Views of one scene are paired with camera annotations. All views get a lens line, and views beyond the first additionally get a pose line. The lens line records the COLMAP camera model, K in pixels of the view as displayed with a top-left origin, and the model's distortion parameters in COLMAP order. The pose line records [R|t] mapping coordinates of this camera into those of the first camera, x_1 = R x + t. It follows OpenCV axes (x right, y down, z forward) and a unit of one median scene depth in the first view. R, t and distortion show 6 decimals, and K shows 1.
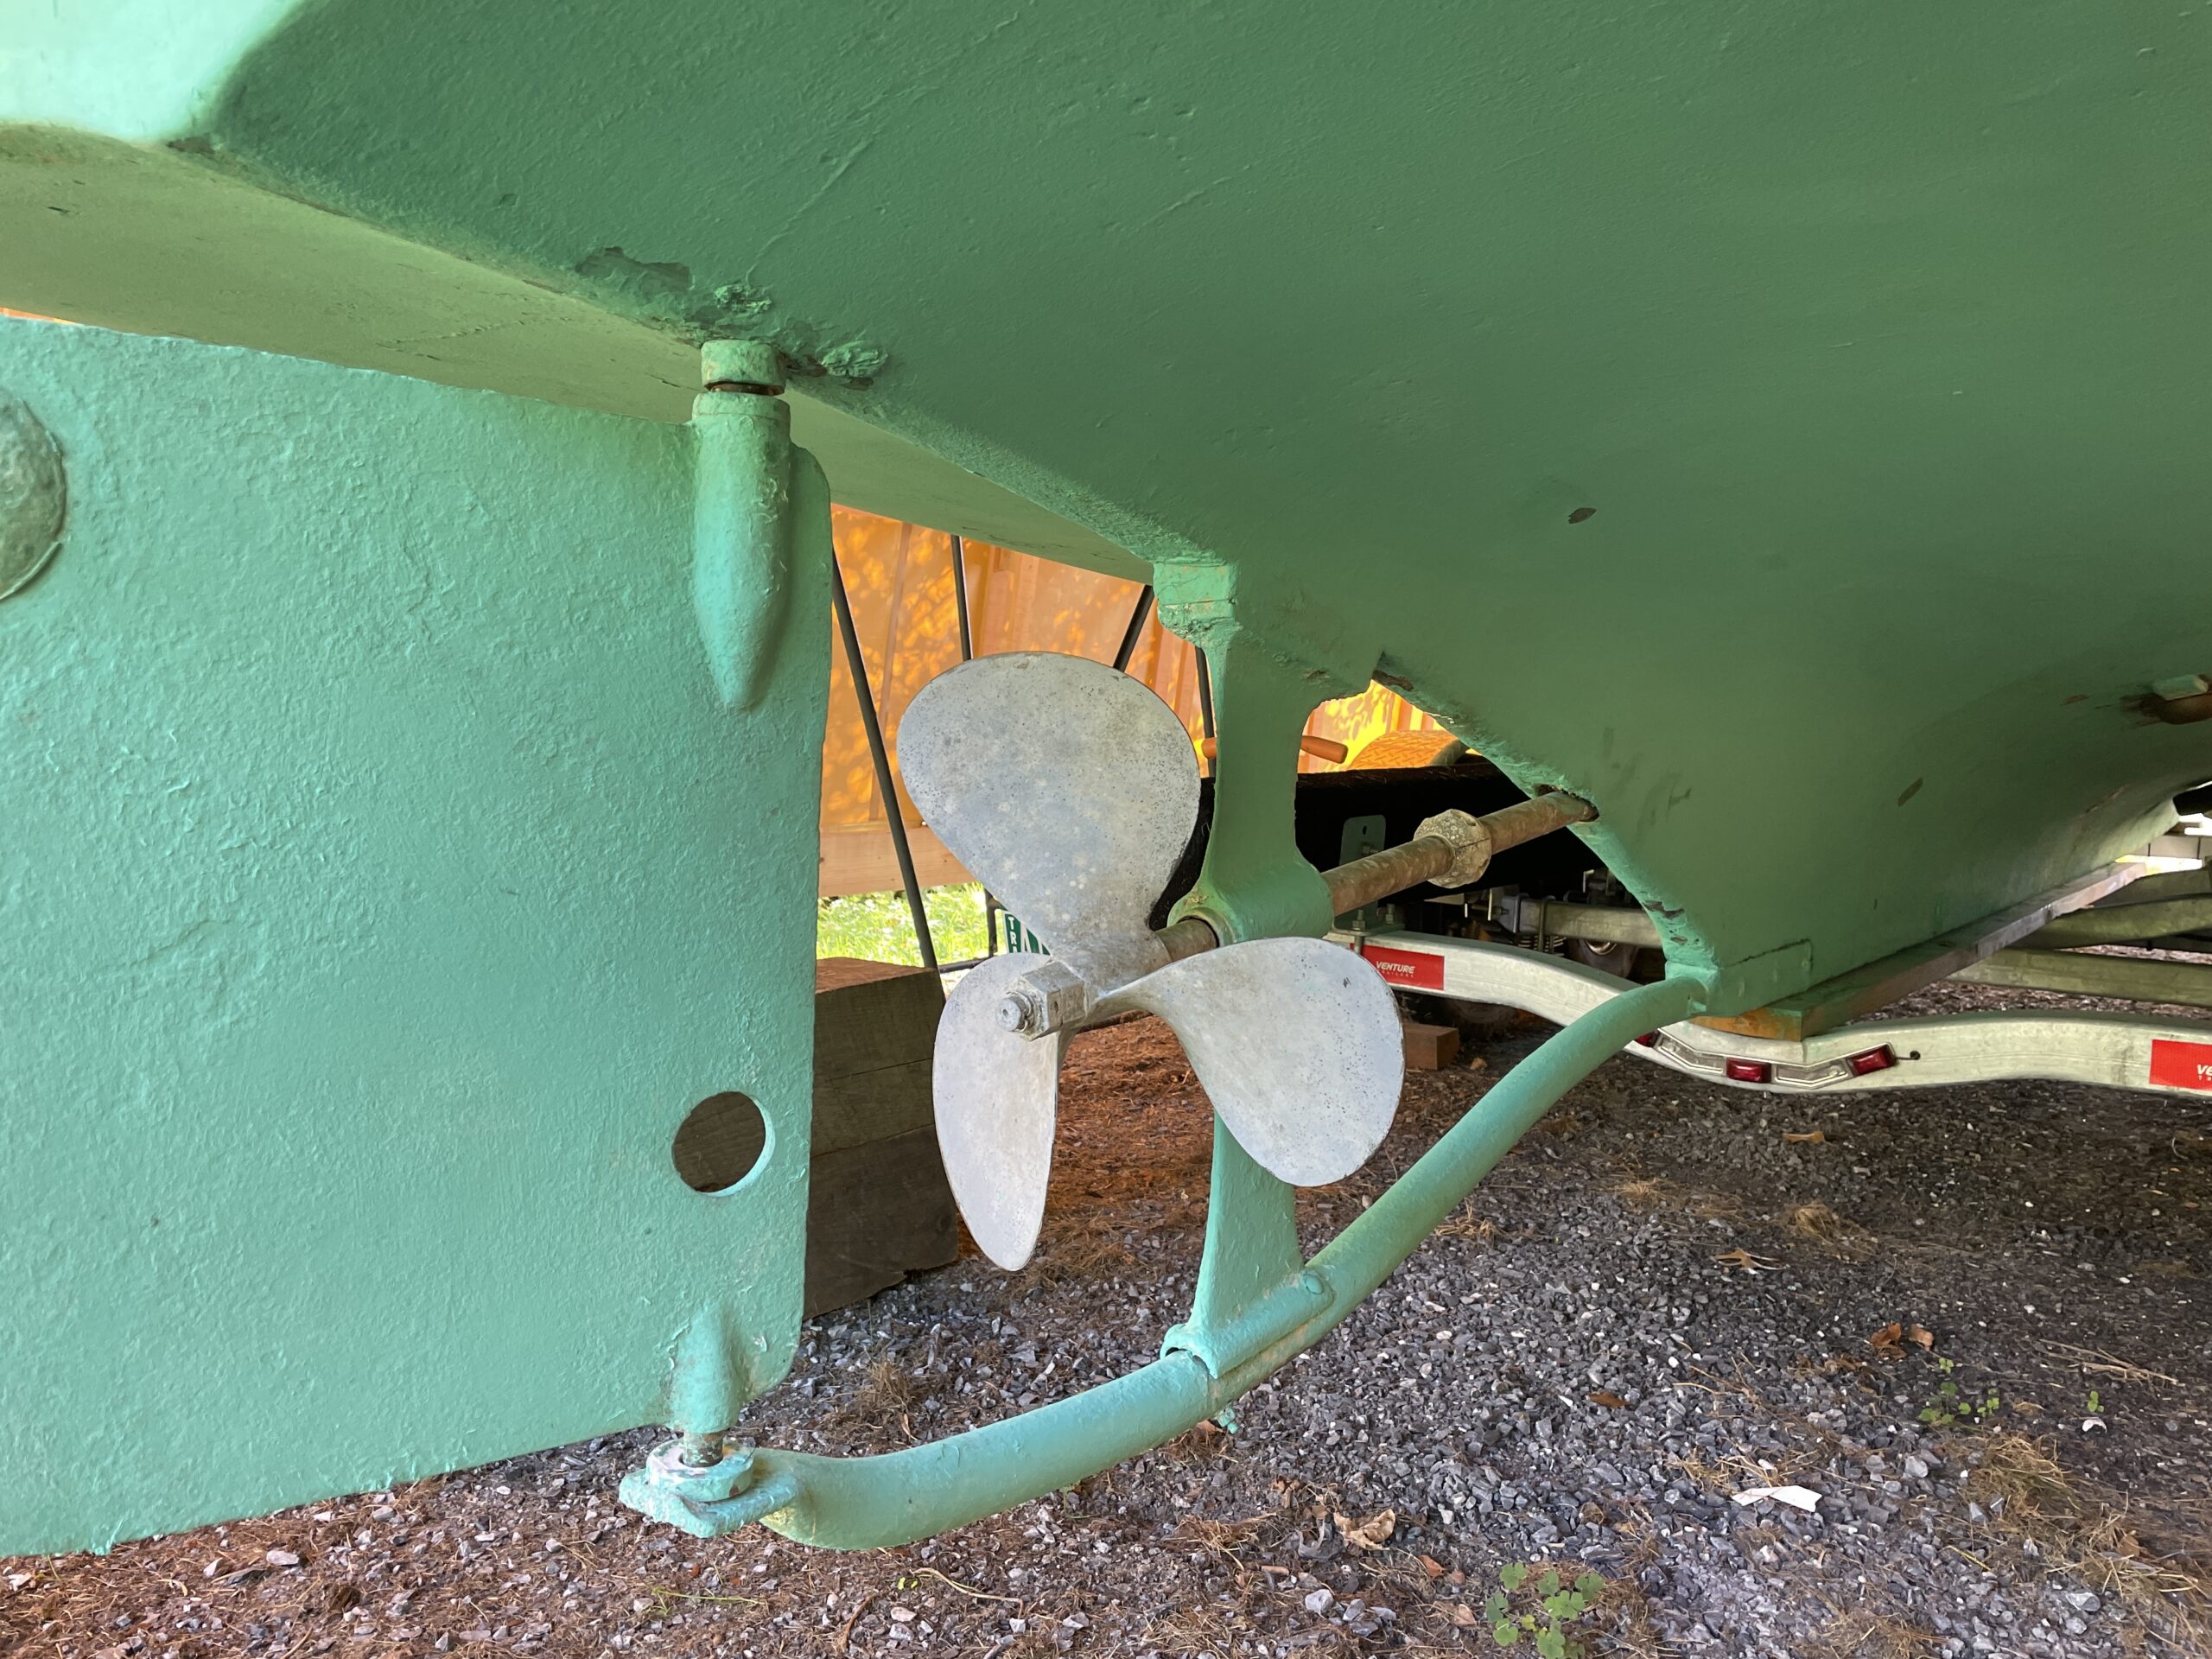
lens RADIAL K [[1675.4, 0, 1106.0], [0, 1675.4, 829.5], [0, 0, 1]] dist [0.088669, -0.129020]
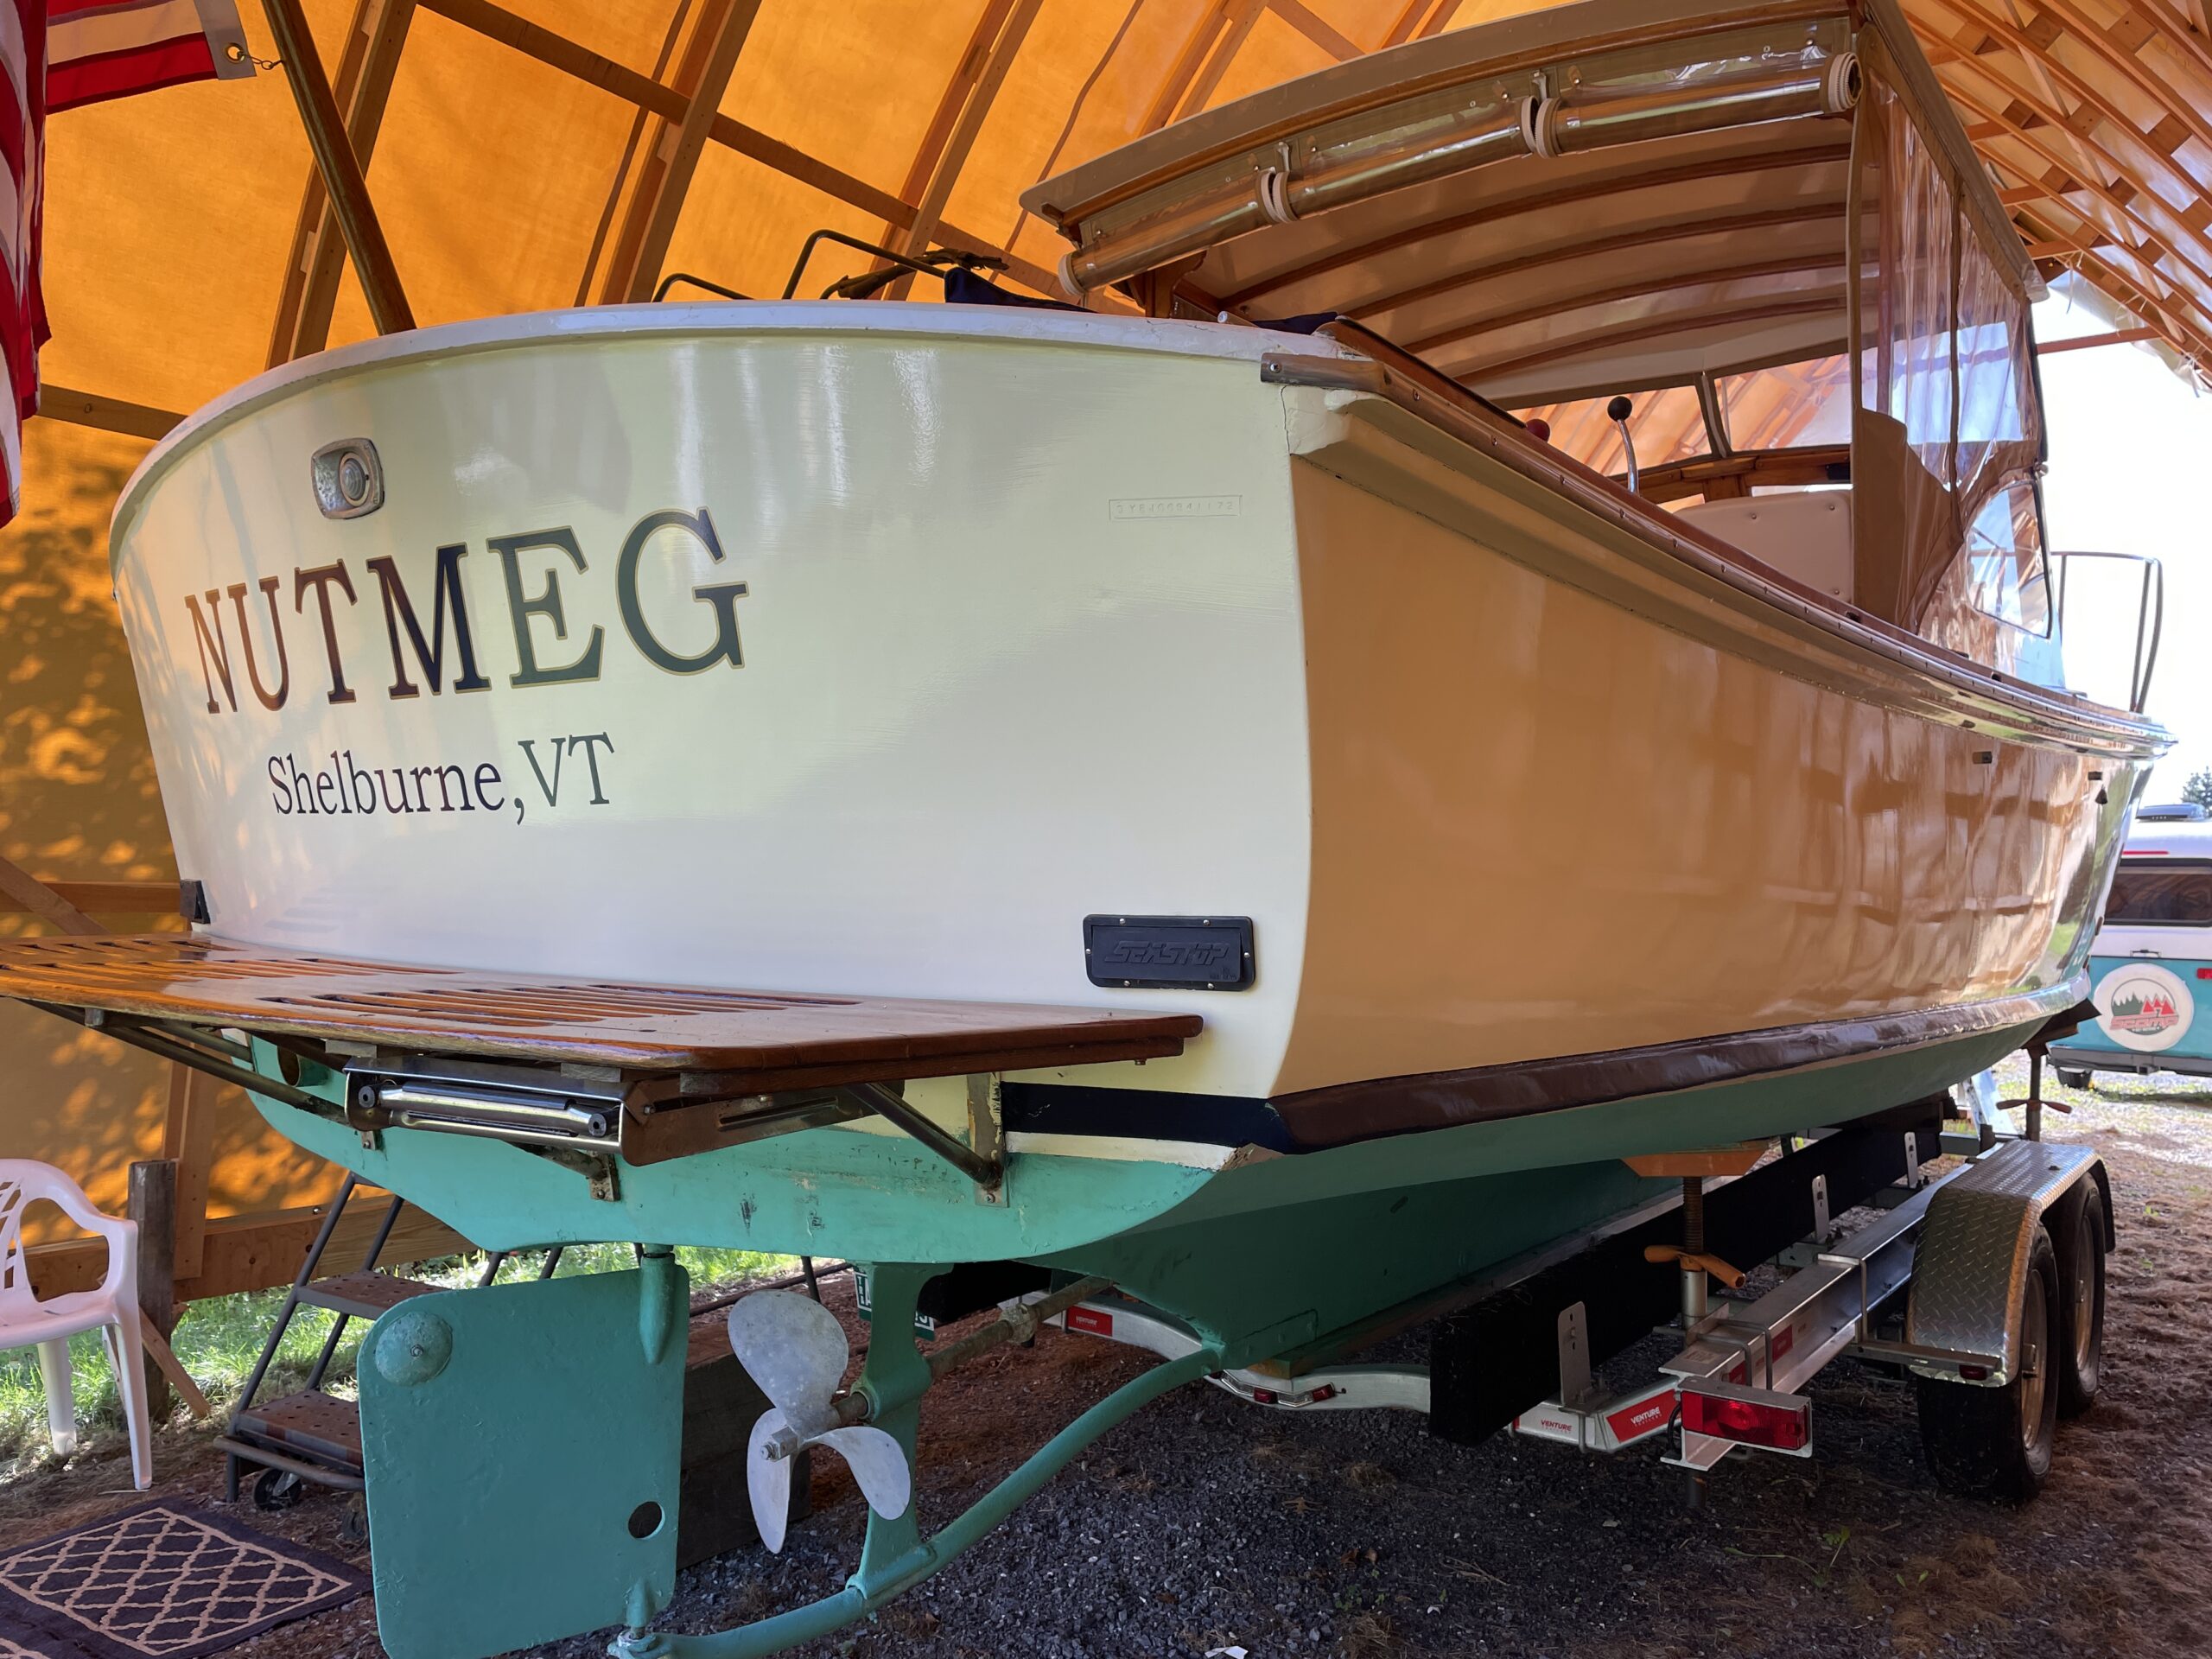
lens RADIAL K [[1664.1, 0, 1106.0], [0, 1664.1, 829.5], [0, 0, 1]] dist [0.056517, -0.084658]
pose [[0.999900, -0.008760, 0.011091, 0.349761], [0.009797, 0.995218, -0.097190, -0.458770], [-0.010186, 0.097289, 0.995204, -1.284016]]
